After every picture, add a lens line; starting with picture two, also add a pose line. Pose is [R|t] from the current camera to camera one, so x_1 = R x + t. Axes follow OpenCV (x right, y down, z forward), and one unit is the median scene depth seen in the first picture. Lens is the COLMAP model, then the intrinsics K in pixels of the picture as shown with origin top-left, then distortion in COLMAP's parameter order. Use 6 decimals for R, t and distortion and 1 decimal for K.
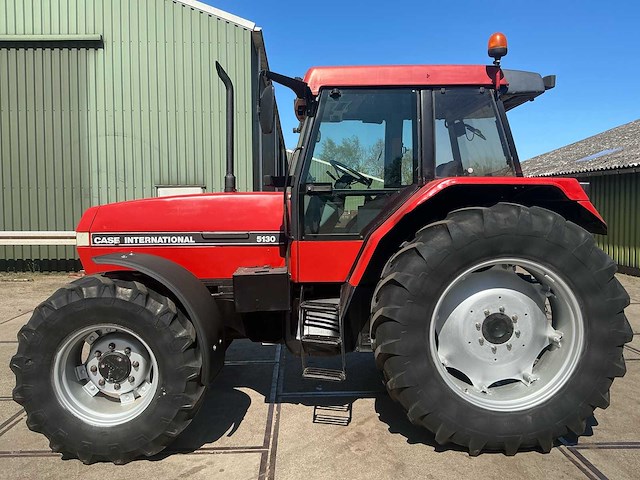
lens RADIAL K [[532.8, 0, 320.0], [0, 532.8, 240.0], [0, 0, 1]] dist [0.142353, -0.283638]
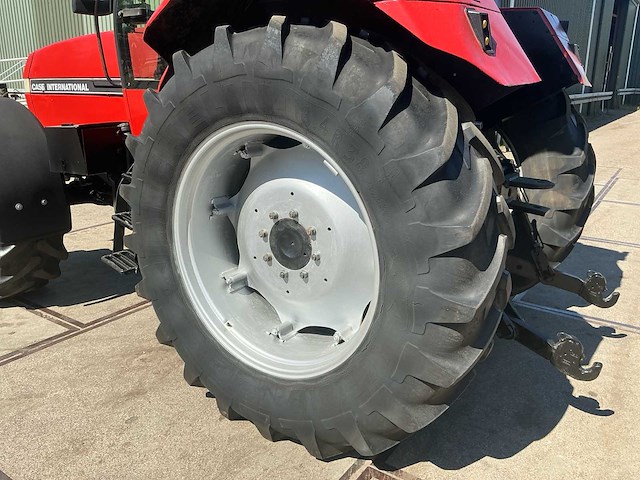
lens RADIAL K [[532.8, 0, 320.0], [0, 532.8, 240.0], [0, 0, 1]] dist [0.142353, -0.283638]
pose [[0.805327, 0.177902, -0.565507, 0.686593], [-0.053148, 0.971736, 0.230011, 0.019593], [0.590443, -0.155179, 0.792020, 0.540789]]
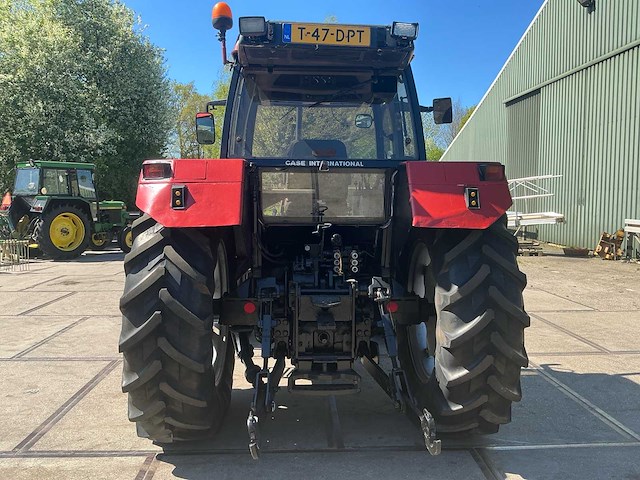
lens RADIAL K [[532.8, 0, 320.0], [0, 532.8, 240.0], [0, 0, 1]] dist [0.142353, -0.283638]
pose [[0.008020, 0.079978, -0.996764, 1.315415], [-0.074215, 0.994095, 0.079167, -0.065895], [0.997210, 0.073340, 0.013908, 1.214672]]
